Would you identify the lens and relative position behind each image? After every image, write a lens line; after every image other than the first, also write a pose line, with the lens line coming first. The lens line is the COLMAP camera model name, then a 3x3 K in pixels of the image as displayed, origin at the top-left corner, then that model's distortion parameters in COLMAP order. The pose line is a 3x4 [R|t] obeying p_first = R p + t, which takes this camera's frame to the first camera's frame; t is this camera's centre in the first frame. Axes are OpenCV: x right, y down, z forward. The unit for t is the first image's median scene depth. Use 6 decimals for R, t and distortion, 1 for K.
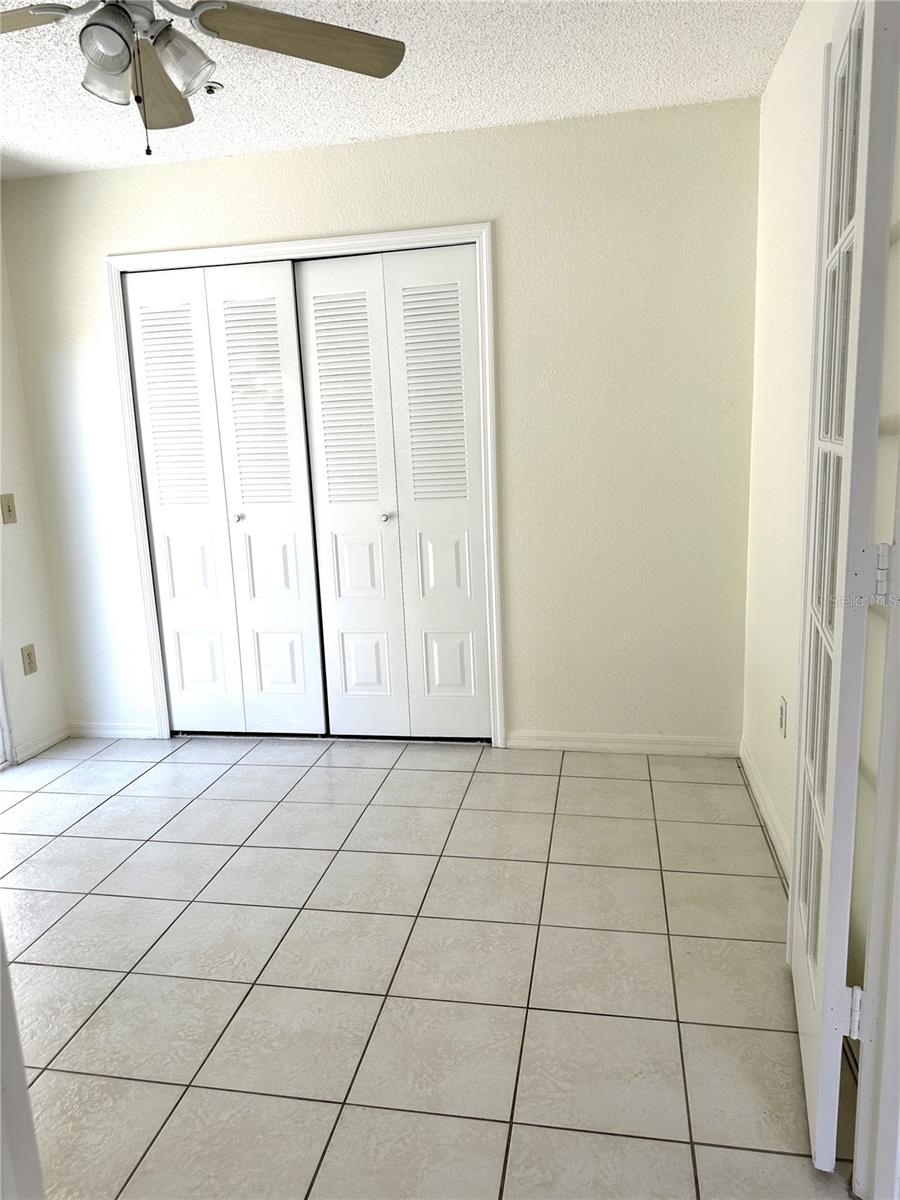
lens RADIAL K [[835.1, 0, 447.7], [0, 835.1, 593.9], [0, 0, 1]] dist [0.010913, -0.019562]
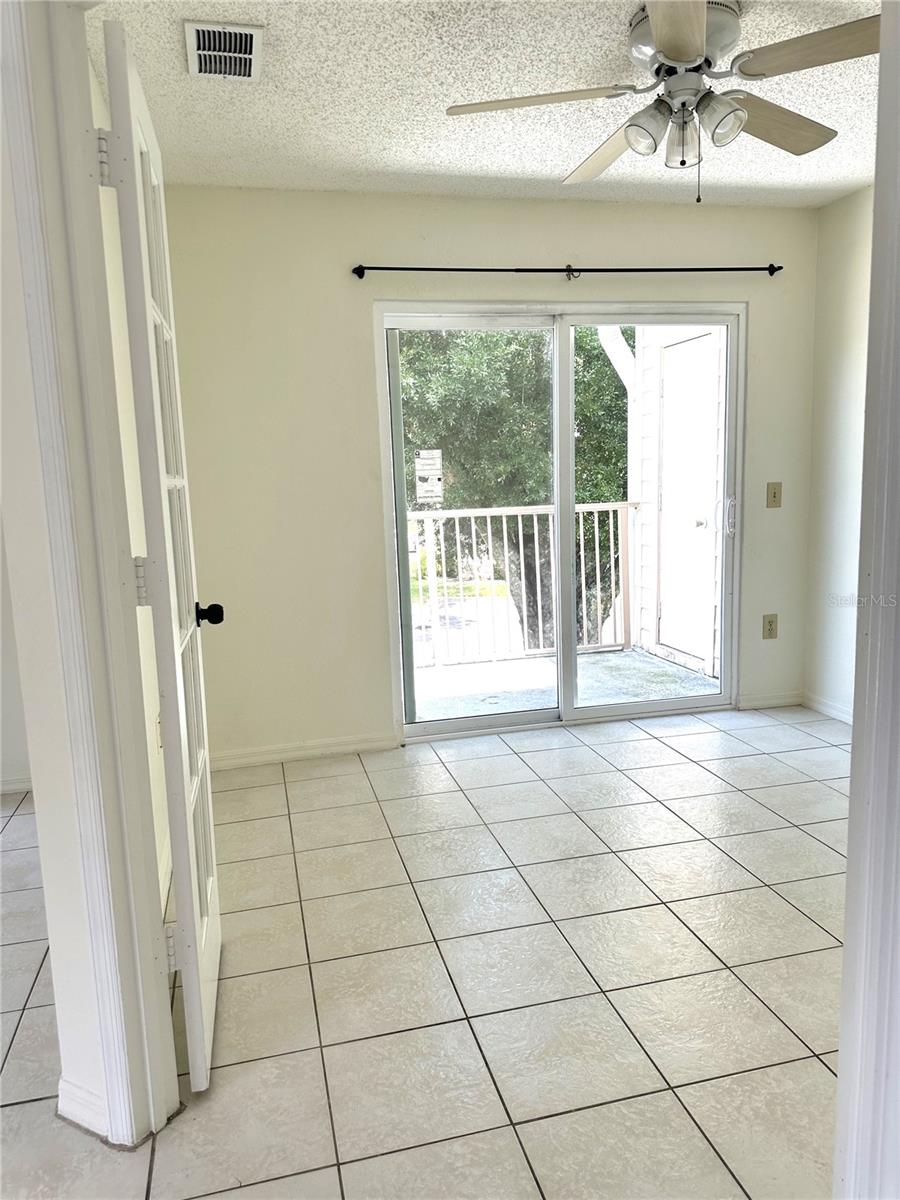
lens RADIAL K [[835.1, 0, 451.0], [0, 835.1, 603.5], [0, 0, 1]] dist [0.010913, -0.019562]
pose [[0.423610, 0.172408, -0.889286, 0.336215], [-0.149845, 0.981532, 0.118913, -0.023651], [0.893365, 0.082883, 0.441621, 0.098460]]
